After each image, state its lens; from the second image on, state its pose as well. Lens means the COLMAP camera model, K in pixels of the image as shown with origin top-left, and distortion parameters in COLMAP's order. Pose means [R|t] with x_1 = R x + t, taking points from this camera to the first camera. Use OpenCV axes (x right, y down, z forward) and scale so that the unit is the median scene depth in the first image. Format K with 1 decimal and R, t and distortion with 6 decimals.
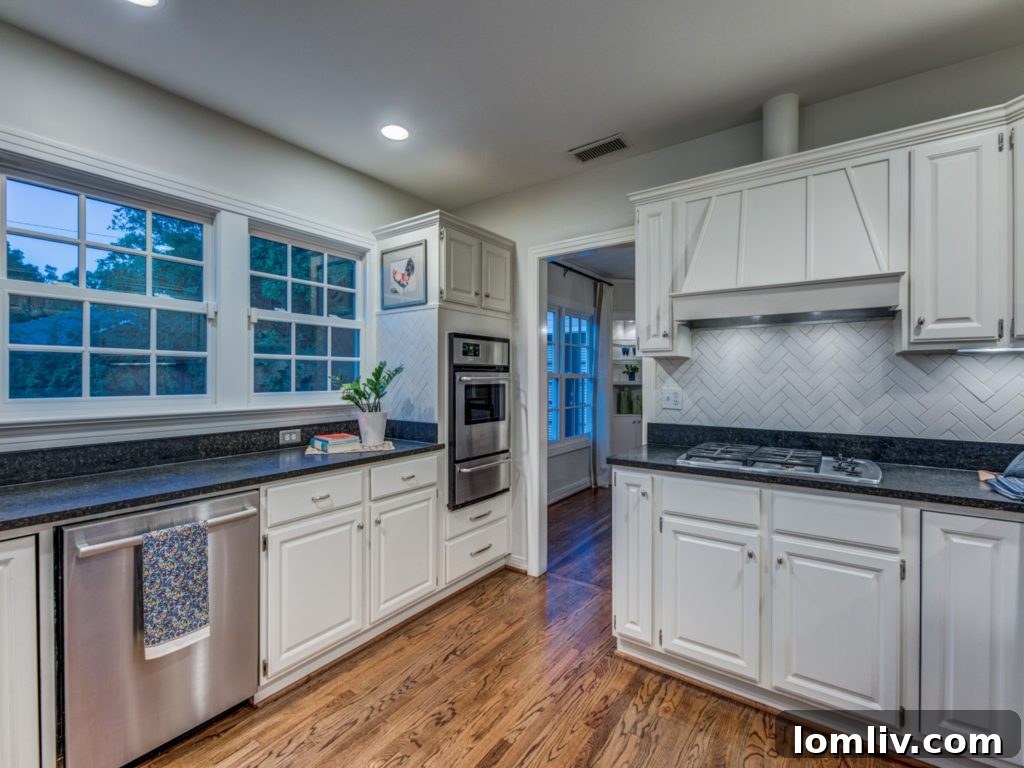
lens RADIAL K [[456.6, 0, 512.0], [0, 456.6, 384.0], [0, 0, 1]] dist [-0.001757, -0.000150]
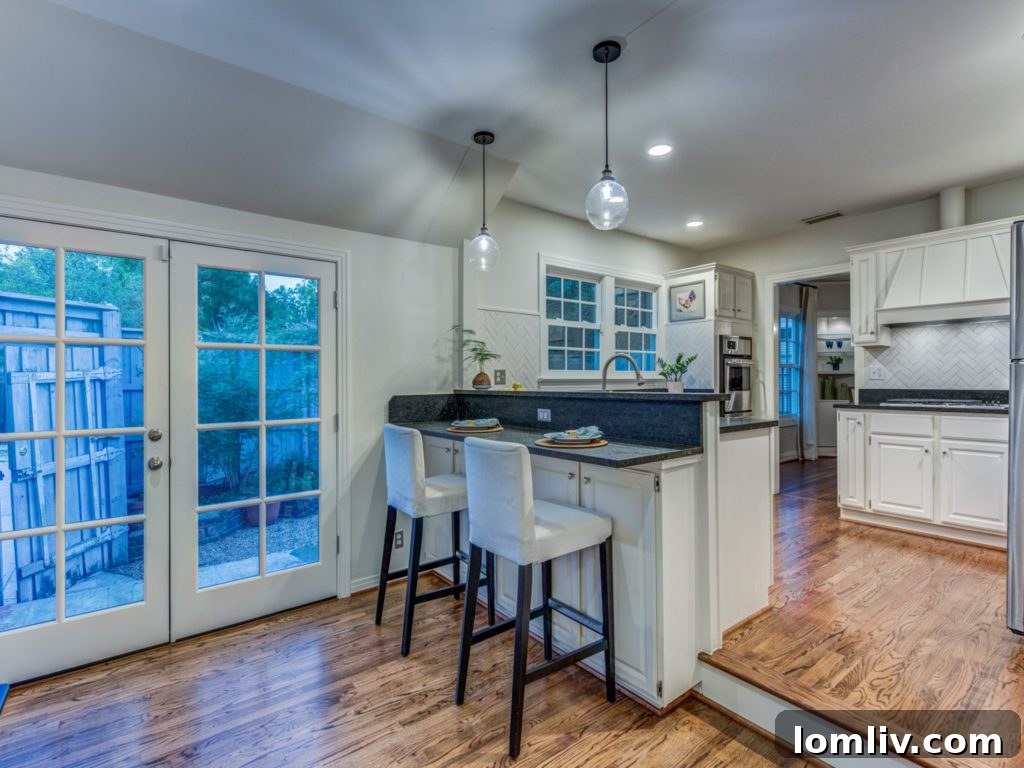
lens RADIAL K [[503.5, 0, 512.0], [0, 503.5, 384.0], [0, 0, 1]] dist [0.001731, -0.000650]
pose [[0.957863, -0.002029, -0.287218, -0.344540], [0.000256, 0.999981, -0.006211, 0.078951], [0.287225, 0.005875, 0.957845, -0.992904]]
